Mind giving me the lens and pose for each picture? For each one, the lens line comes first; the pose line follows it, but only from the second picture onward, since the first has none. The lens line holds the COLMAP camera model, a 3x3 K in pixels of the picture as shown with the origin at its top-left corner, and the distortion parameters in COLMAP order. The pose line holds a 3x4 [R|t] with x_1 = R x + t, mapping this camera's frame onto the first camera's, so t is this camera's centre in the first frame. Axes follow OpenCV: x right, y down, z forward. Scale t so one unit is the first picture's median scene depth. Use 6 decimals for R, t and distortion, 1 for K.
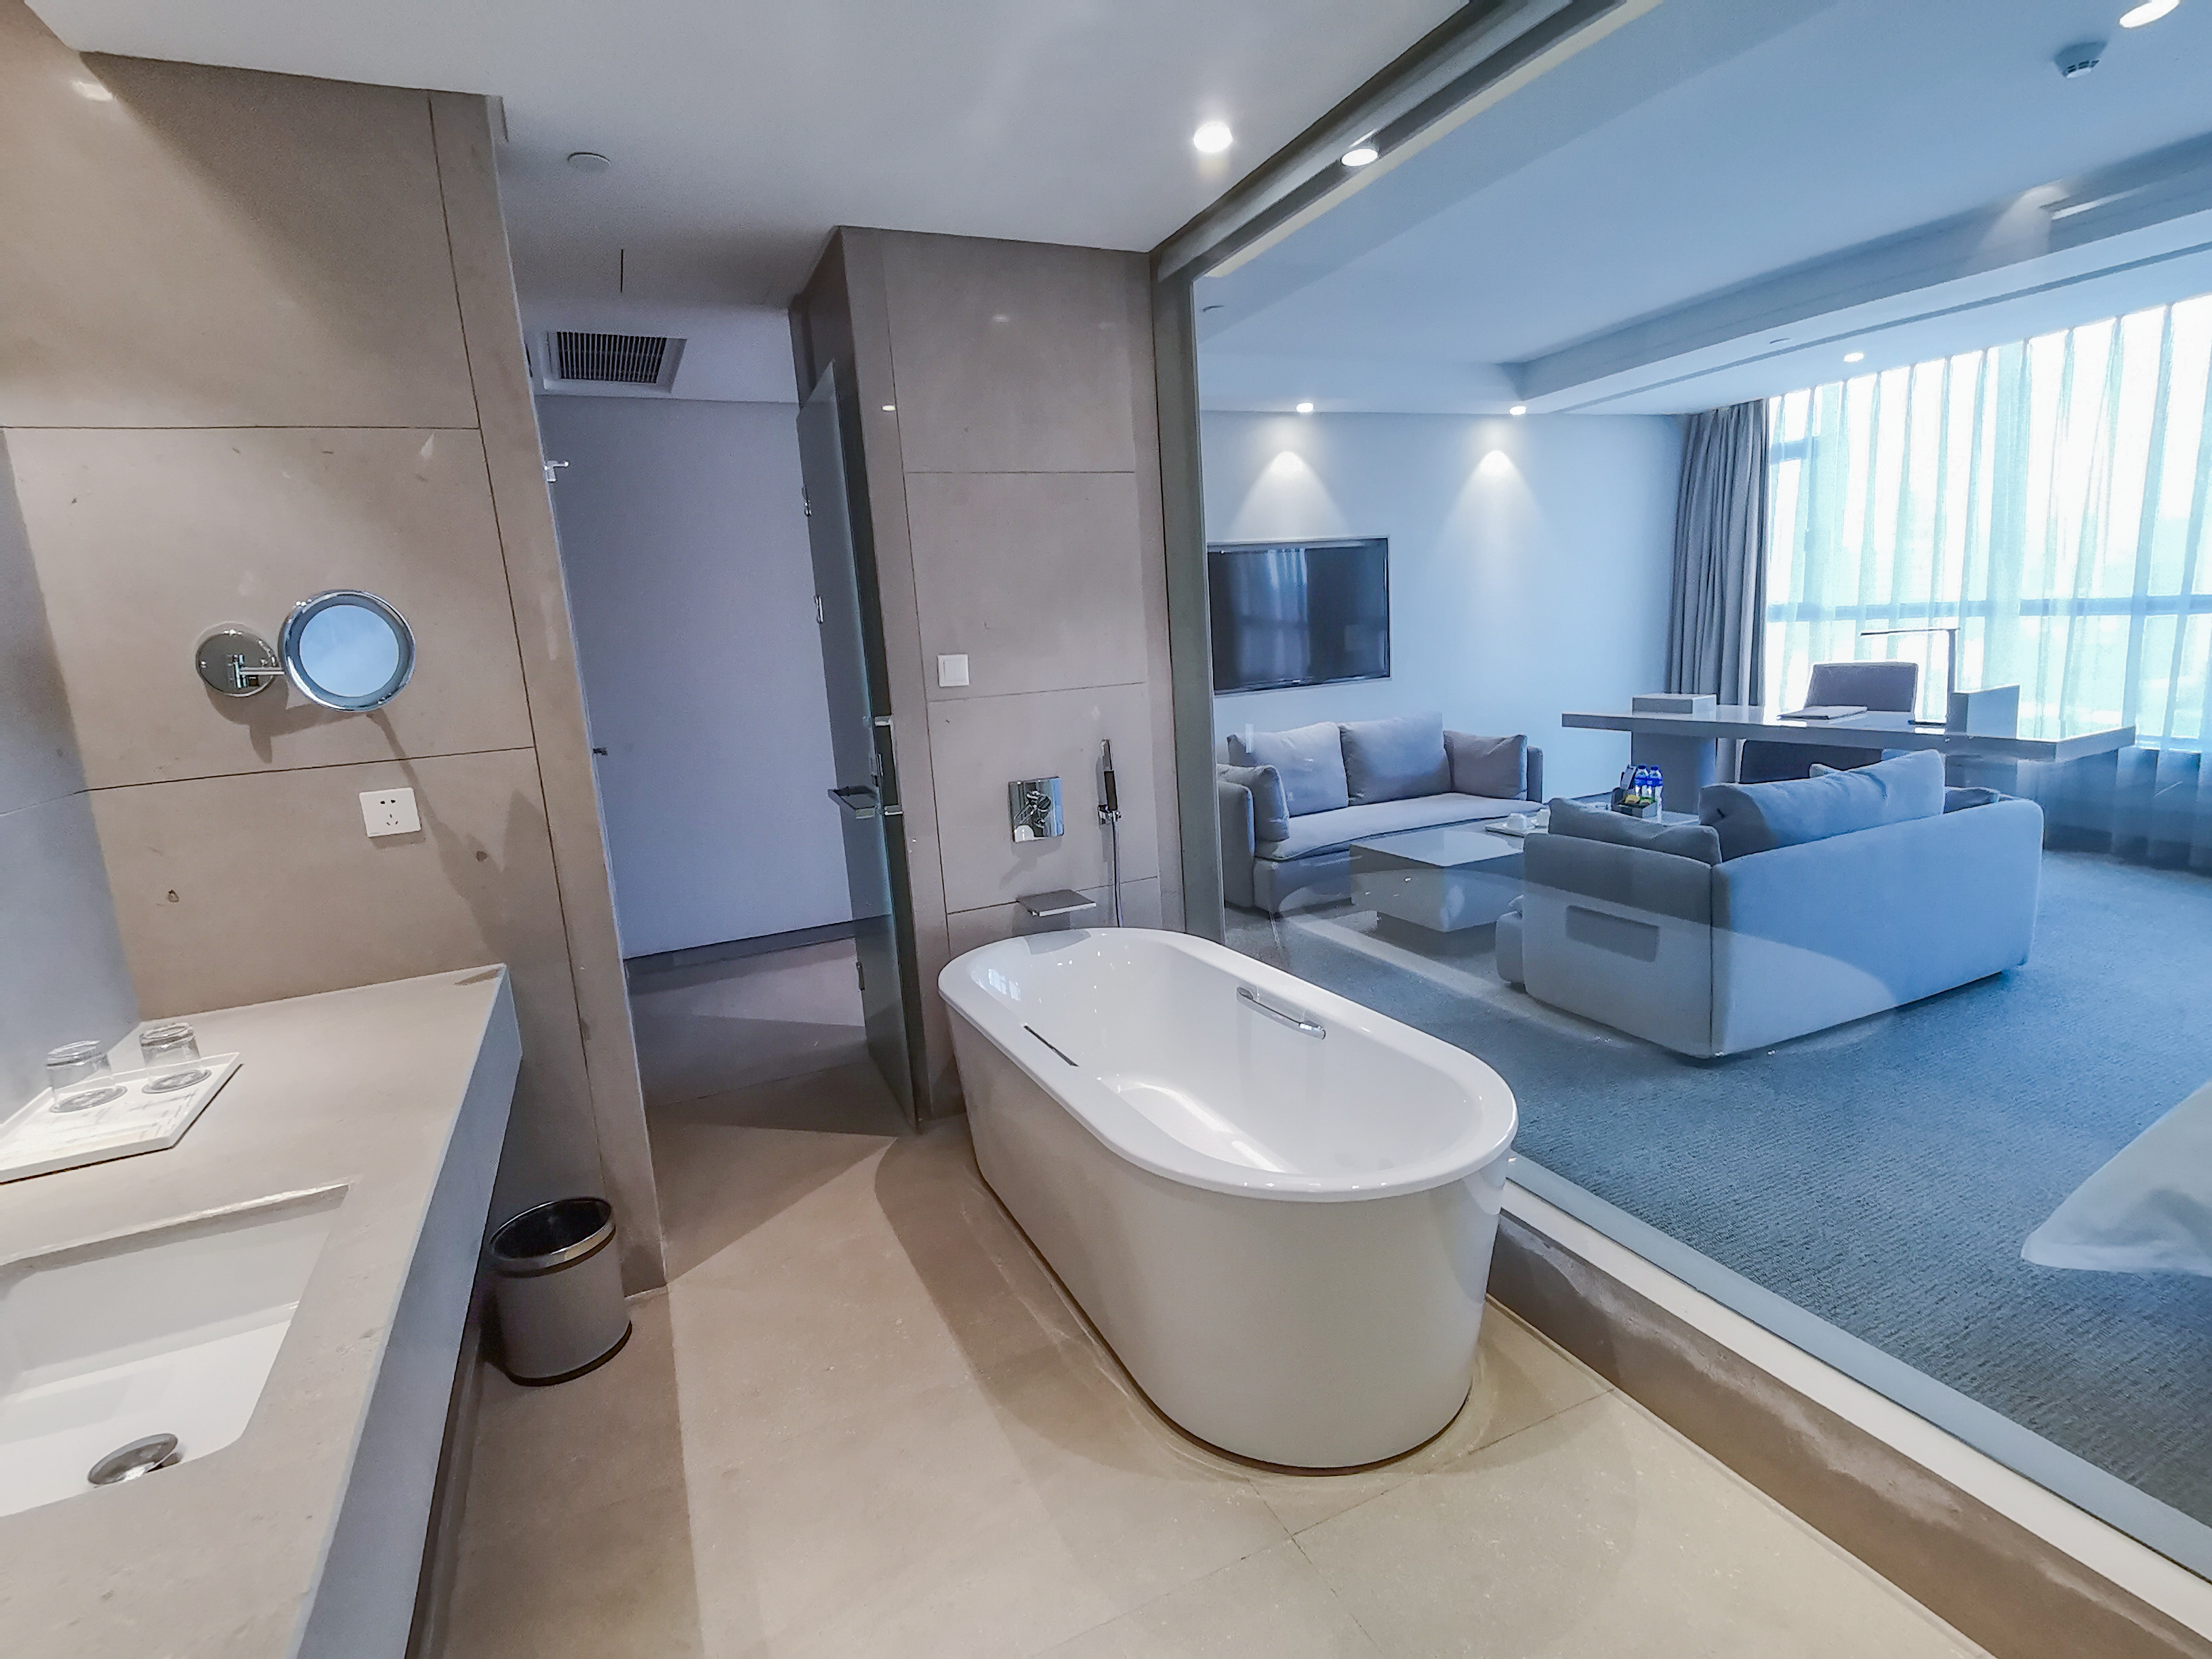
lens RADIAL K [[1086.5, 0, 1094.7], [0, 1086.5, 833.8], [0, 0, 1]] dist [0.031867, -0.032386]
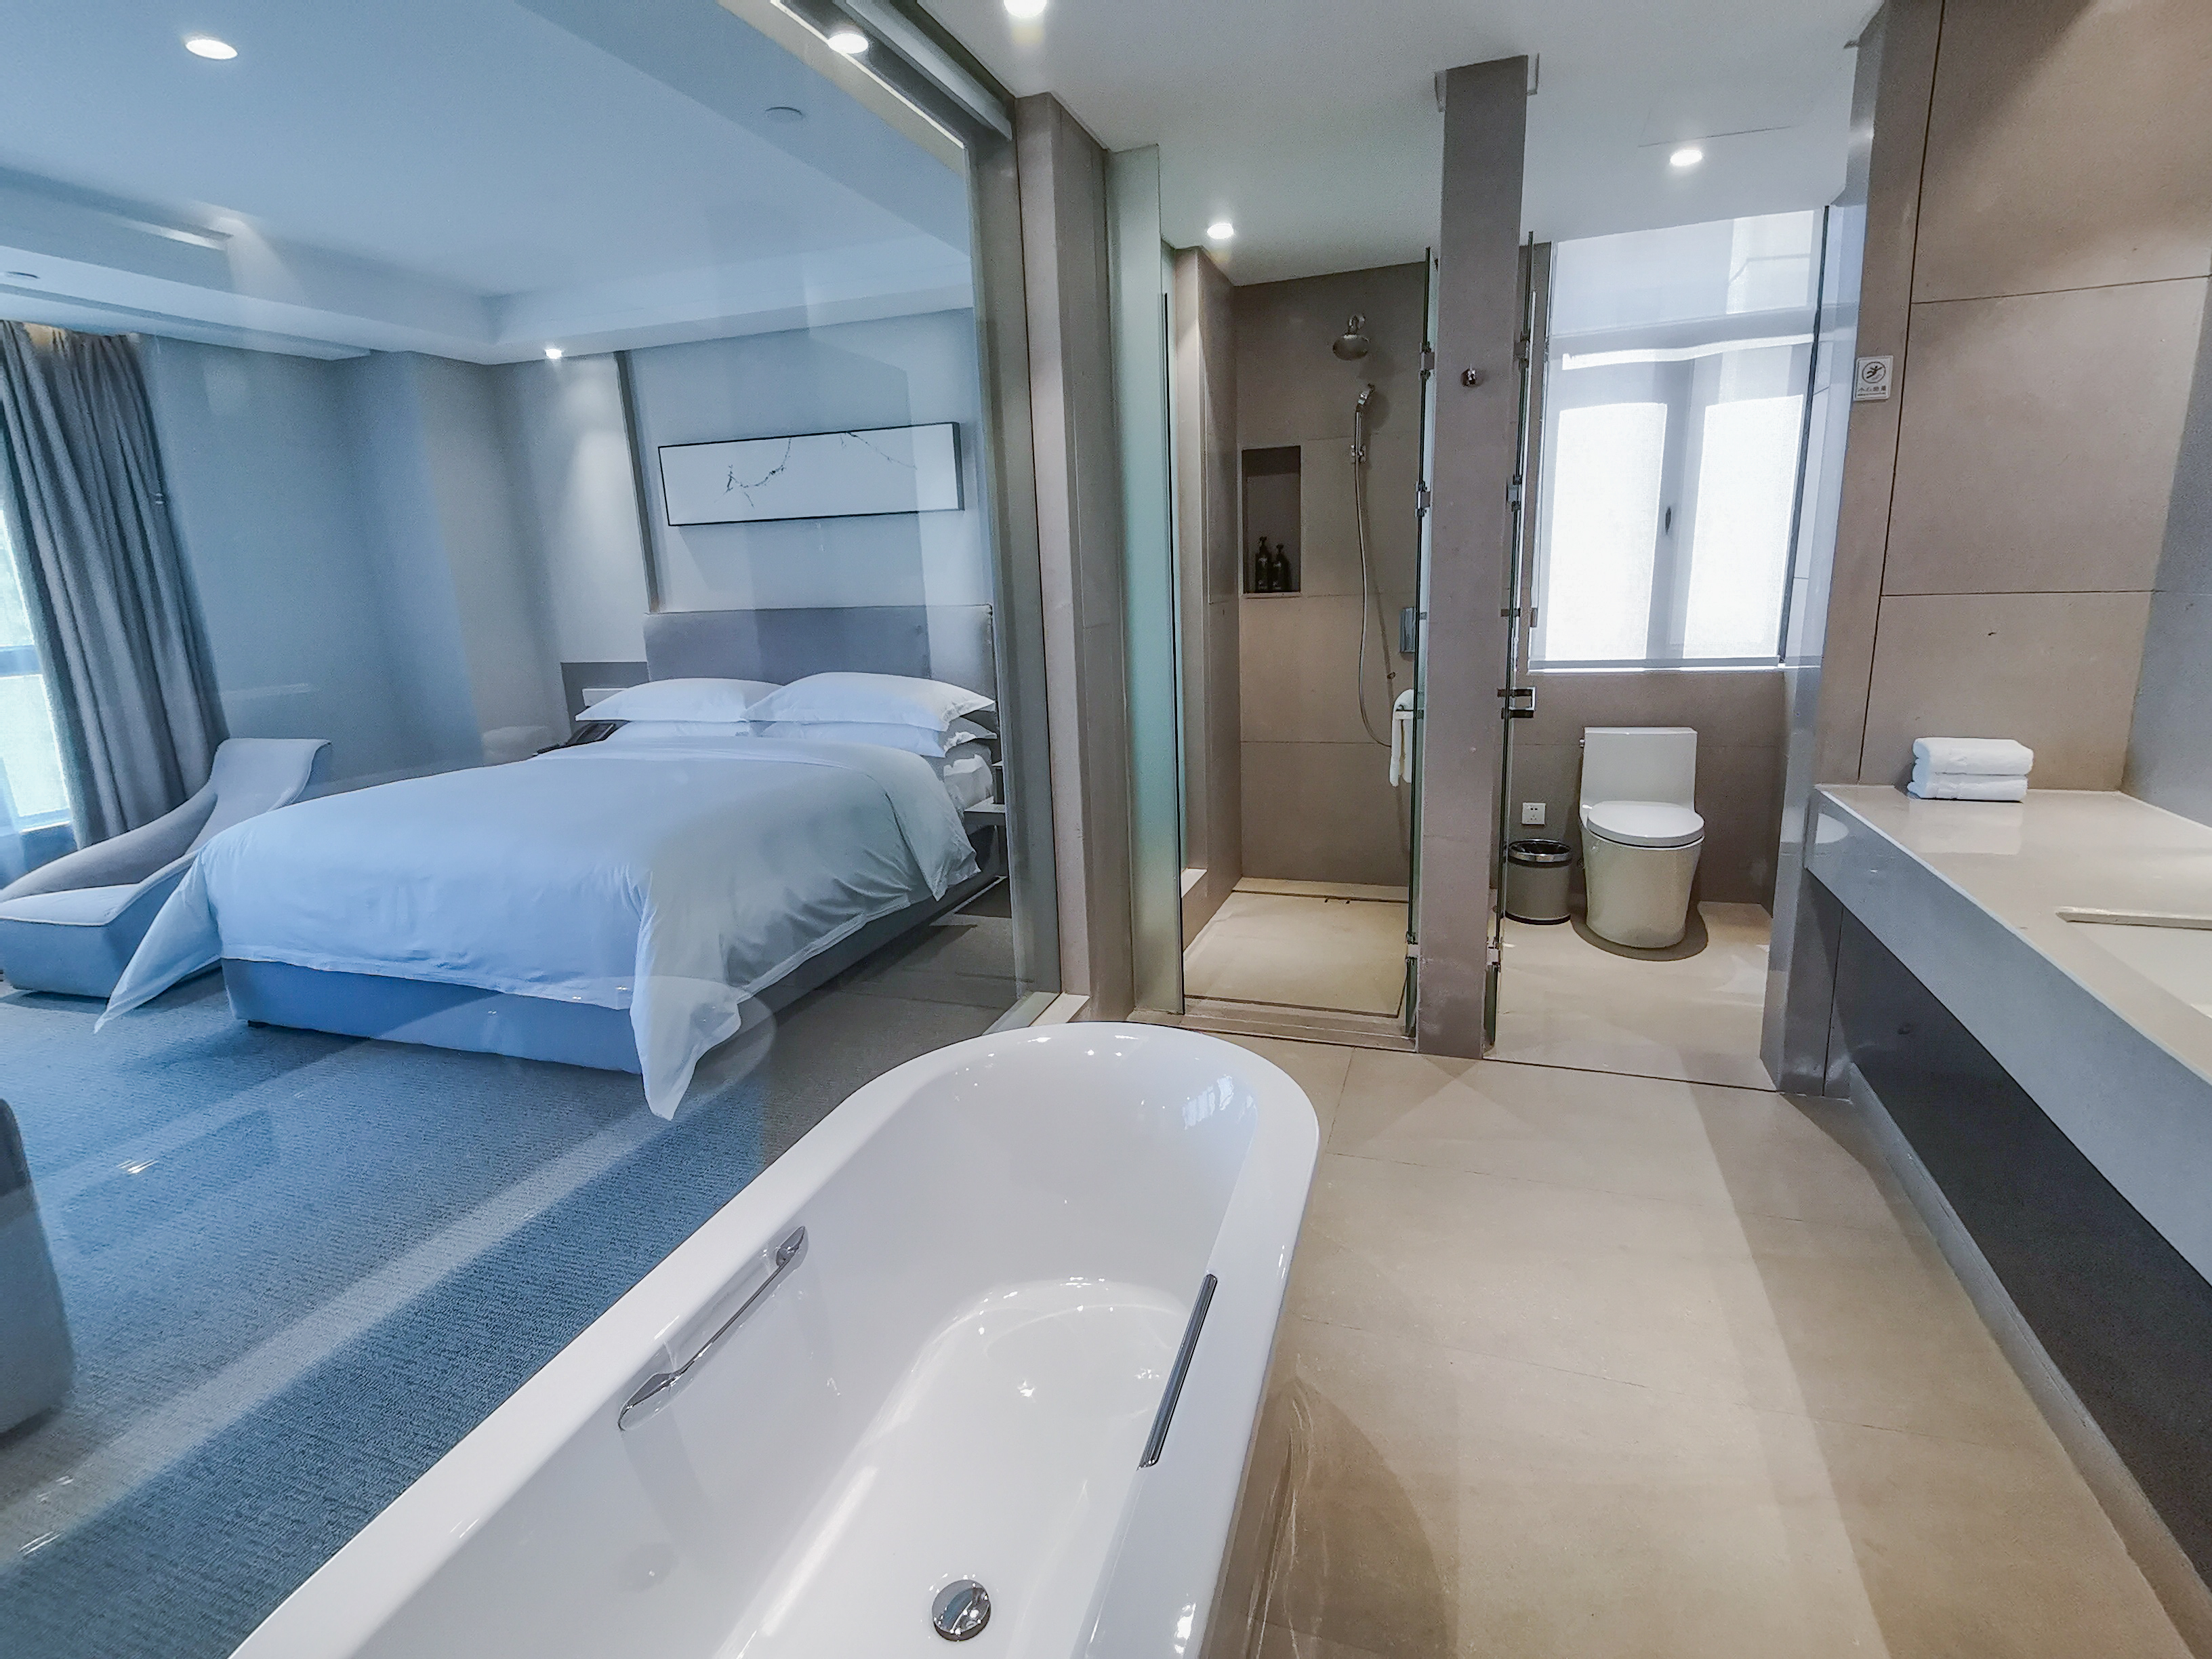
lens RADIAL K [[1086.5, 0, 1094.7], [0, 1086.5, 833.8], [0, 0, 1]] dist [0.031867, -0.032386]
pose [[-0.730232, -0.059255, 0.680624, -0.411452], [0.209880, 0.928602, 0.306021, -0.236381], [-0.650162, 0.366316, -0.665659, 1.558143]]
